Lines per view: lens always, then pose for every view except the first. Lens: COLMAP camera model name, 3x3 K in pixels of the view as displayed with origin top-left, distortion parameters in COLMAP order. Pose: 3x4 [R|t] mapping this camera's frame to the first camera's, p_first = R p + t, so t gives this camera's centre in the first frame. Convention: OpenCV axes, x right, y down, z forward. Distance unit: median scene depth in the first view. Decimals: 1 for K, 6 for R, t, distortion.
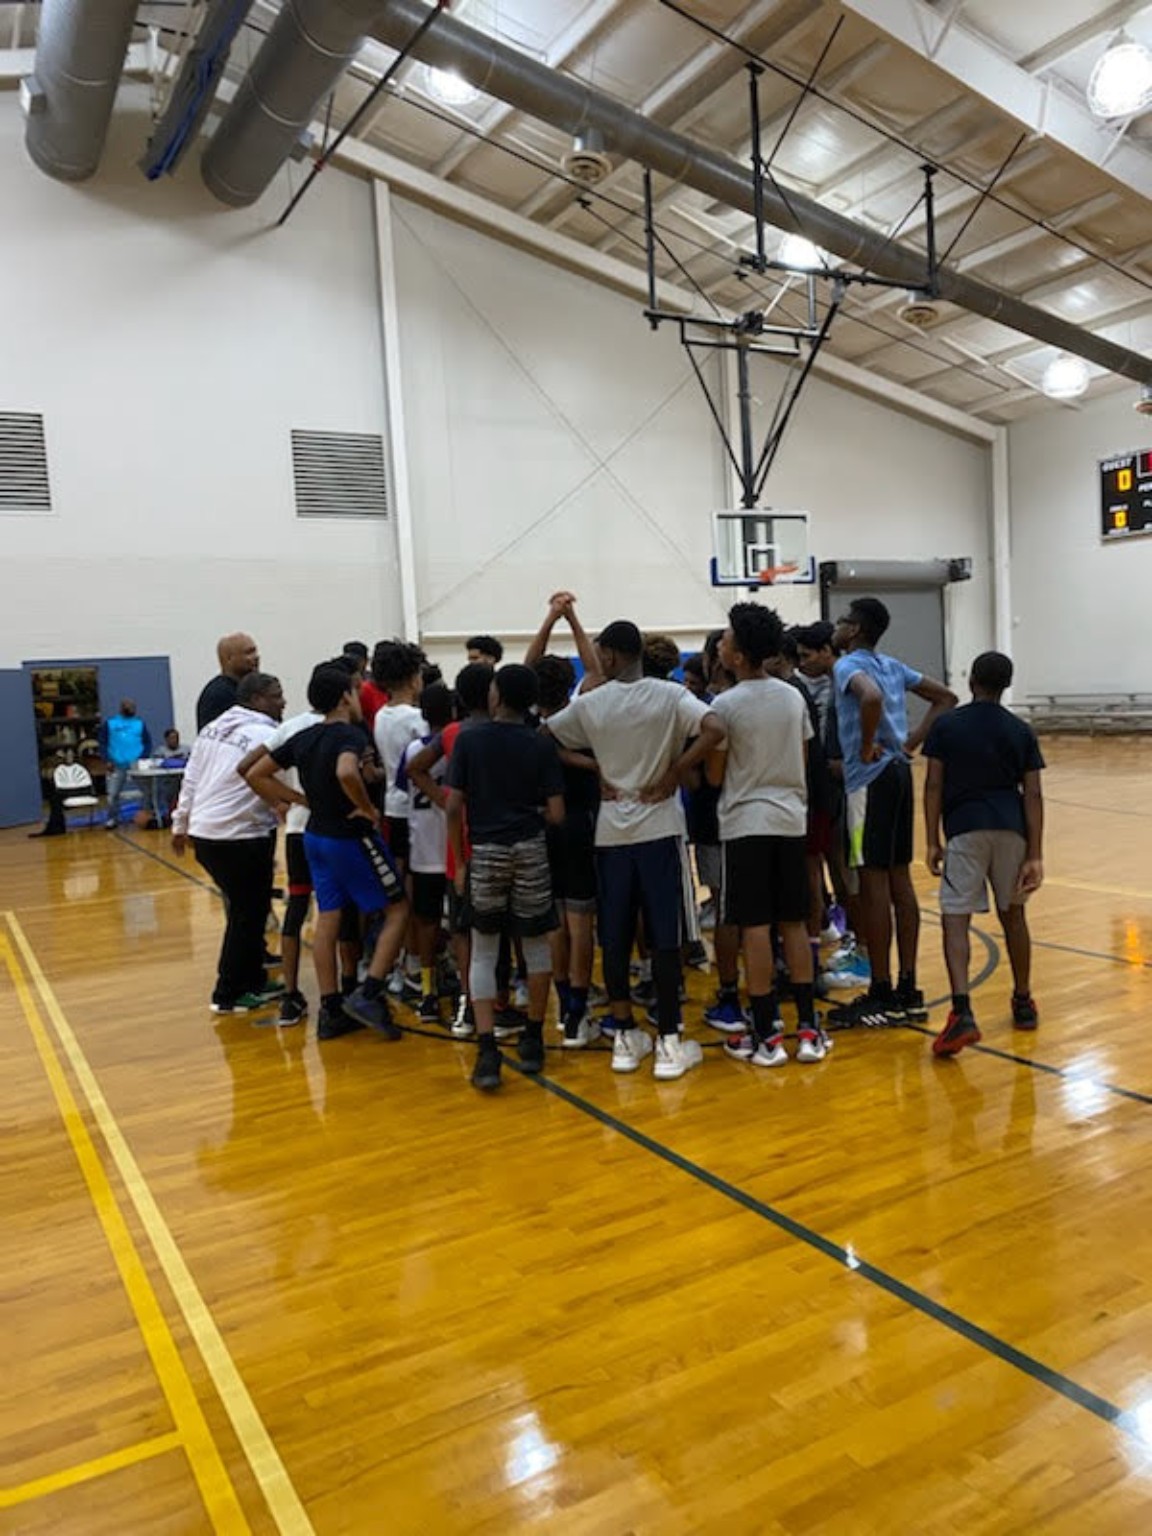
lens RADIAL K [[1191.1, 0, 588.5], [0, 1191.1, 765.3], [0, 0, 1]] dist [0.026497, -0.012937]
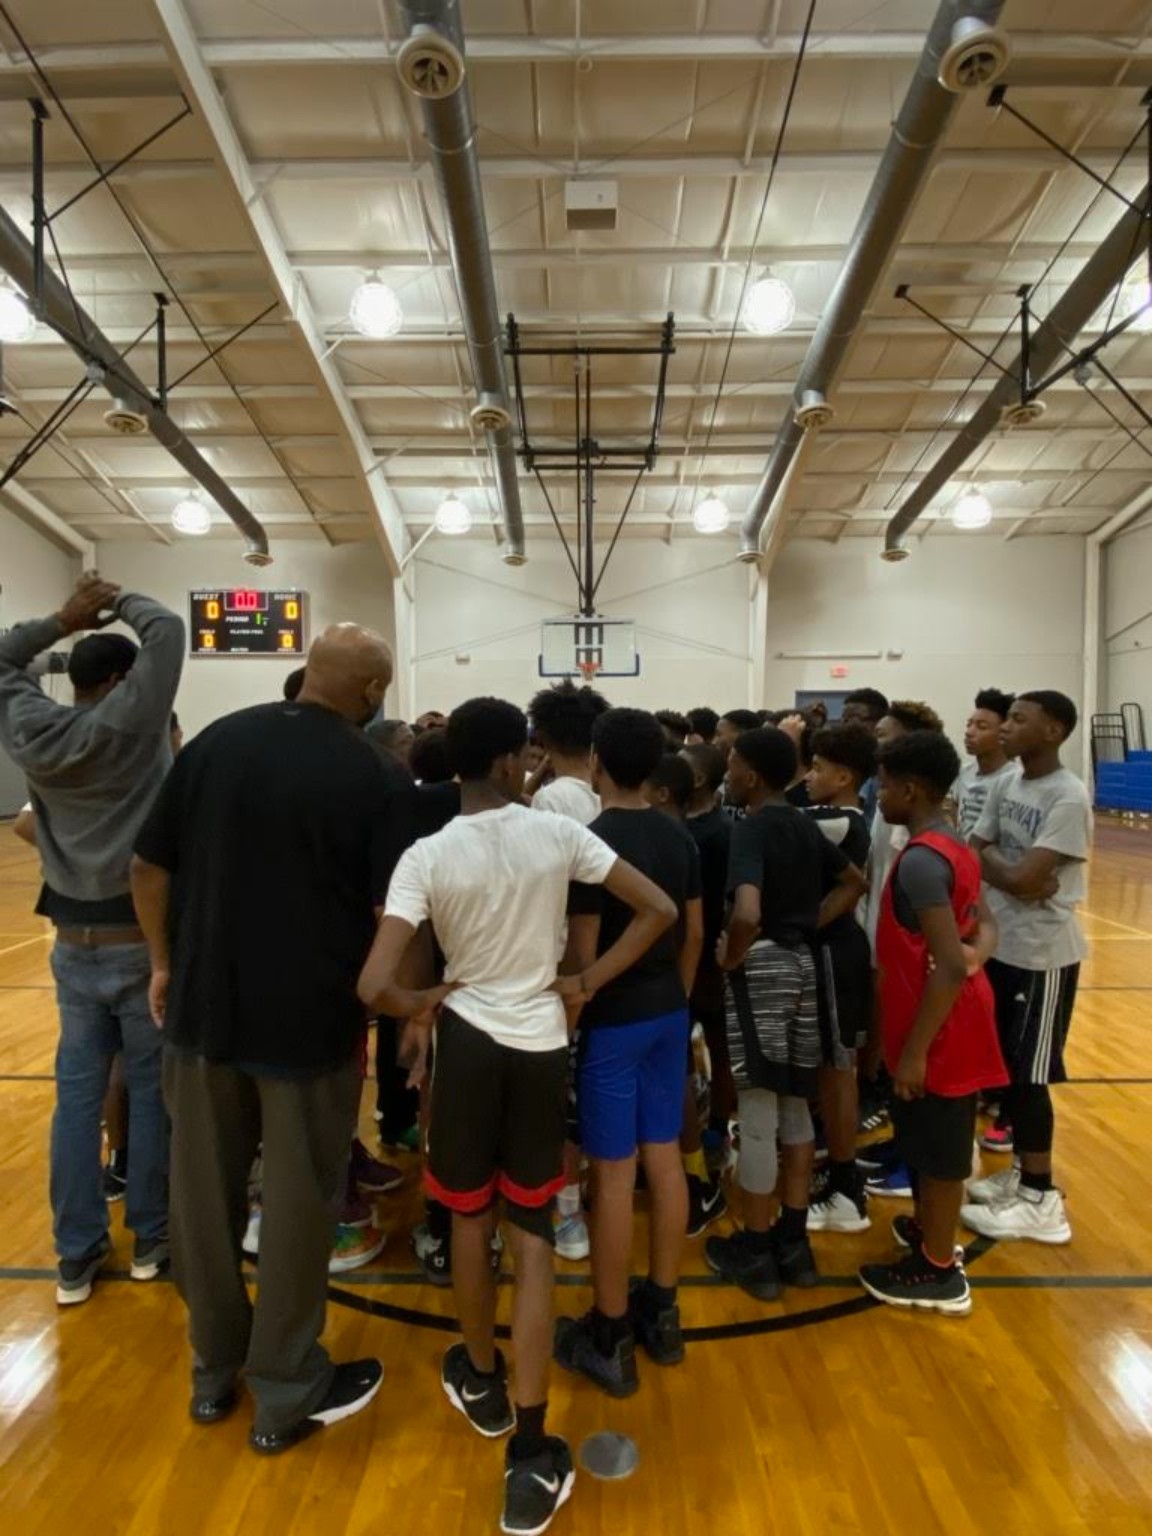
lens RADIAL K [[889.1, 0, 580.6], [0, 889.1, 767.5], [0, 0, 1]] dist [0.020838, -0.005567]
pose [[0.519588, 0.036361, 0.853643, -0.175269], [0.027214, 0.997883, -0.059069, -0.011537], [-0.853983, 0.053923, 0.517499, 0.246715]]
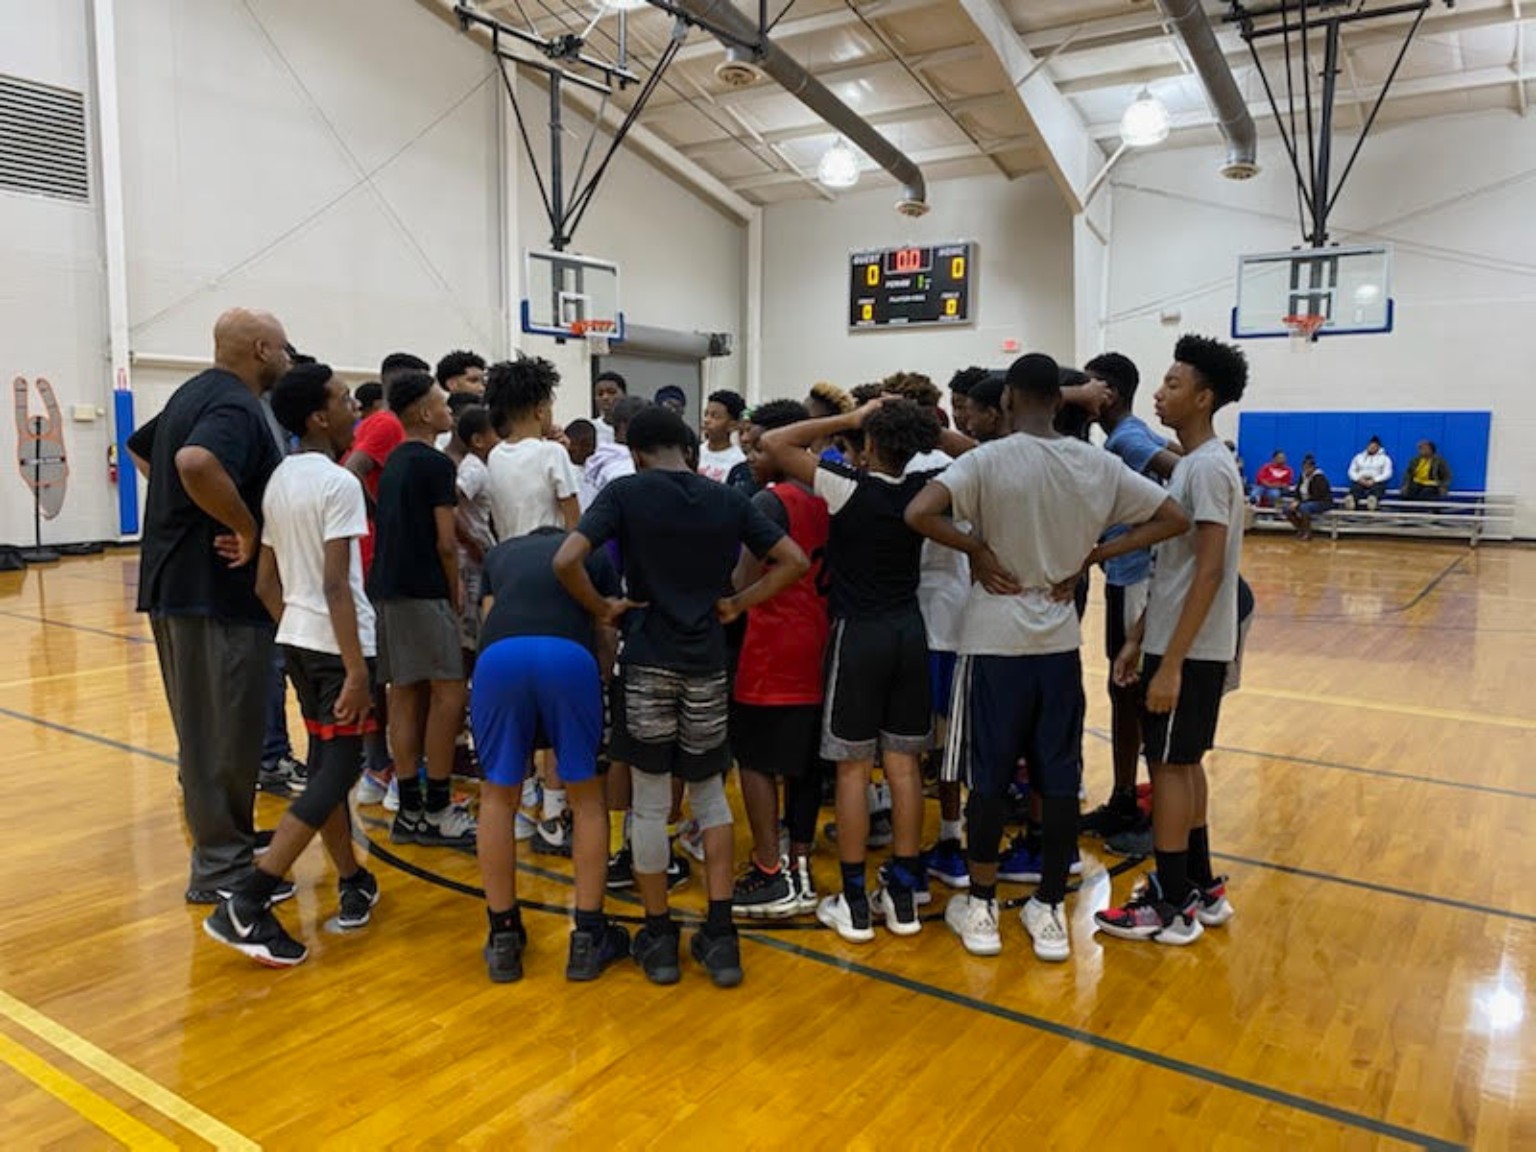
lens RADIAL K [[1191.1, 0, 763.0], [0, 1191.1, 555.6], [0, 0, 1]] dist [0.026497, -0.012937]
pose [[0.904407, 0.025279, 0.425921, -0.102380], [-0.033441, 0.999372, 0.011694, 0.000465], [-0.425358, -0.024819, 0.904685, 0.101205]]
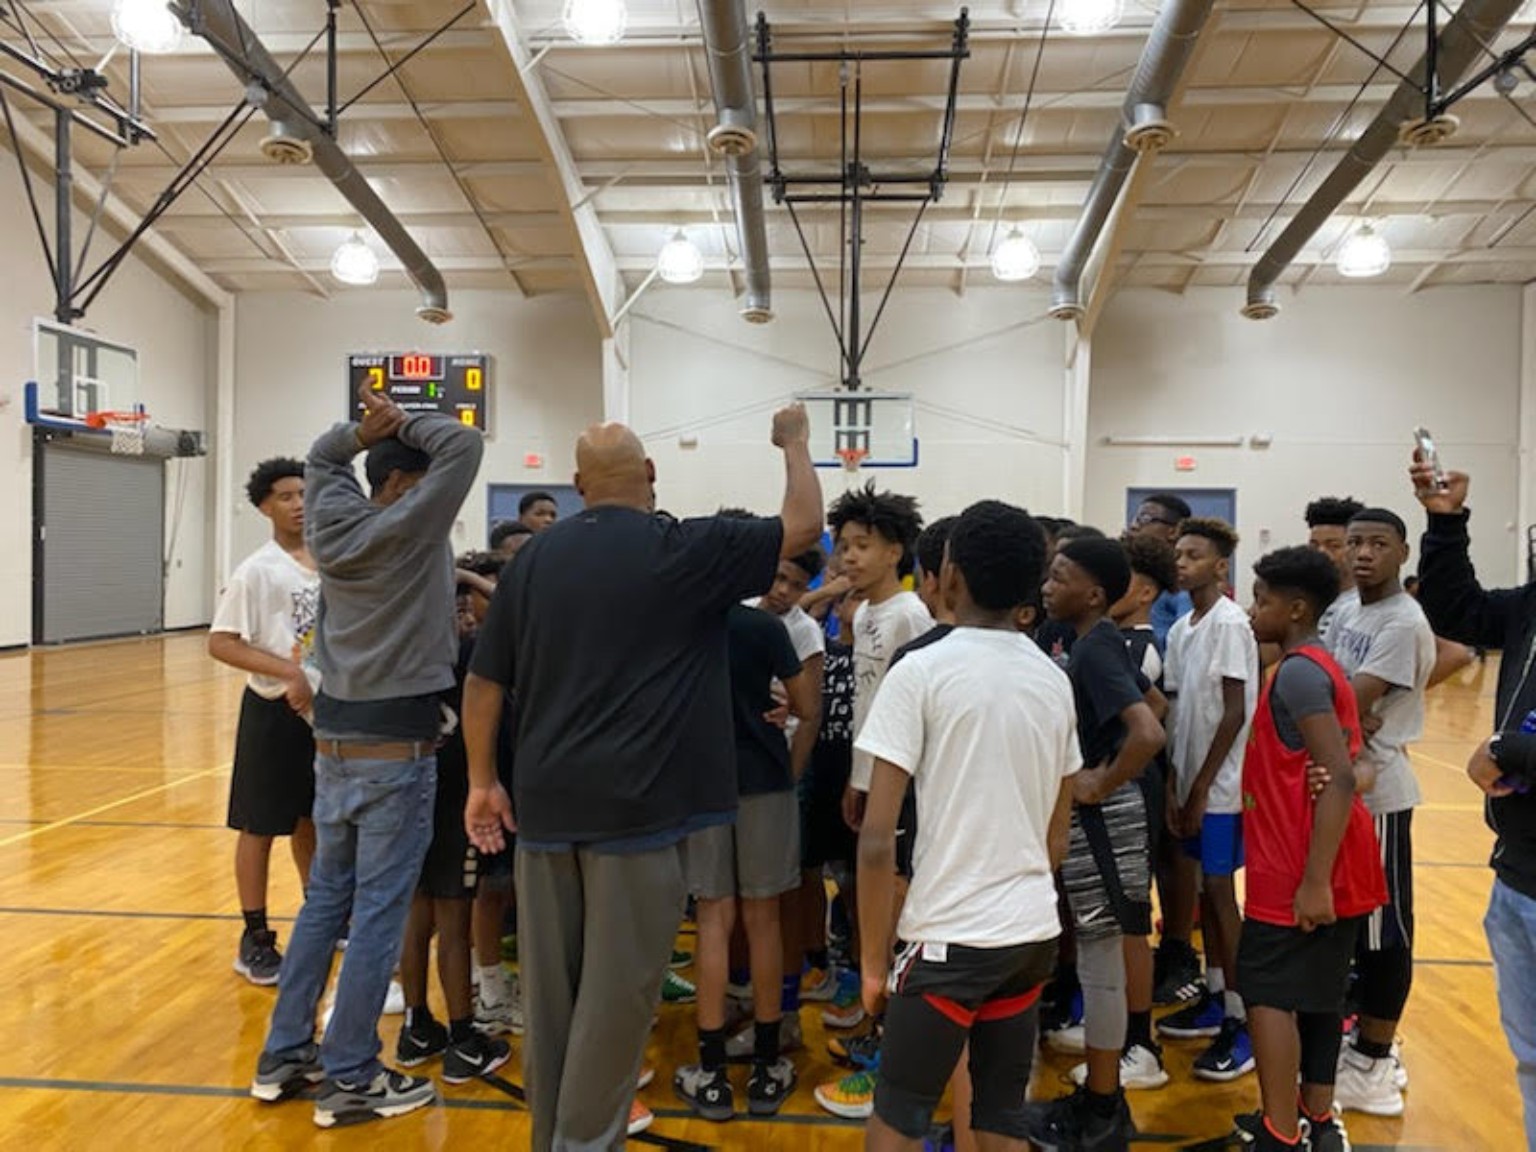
lens RADIAL K [[1191.1, 0, 752.8], [0, 1191.1, 546.6], [0, 0, 1]] dist [0.026497, -0.012937]
pose [[0.576563, 0.071064, 0.813957, -0.204422], [0.007184, 0.995731, -0.092022, -0.009149], [-0.817021, 0.058904, 0.573591, 0.233402]]
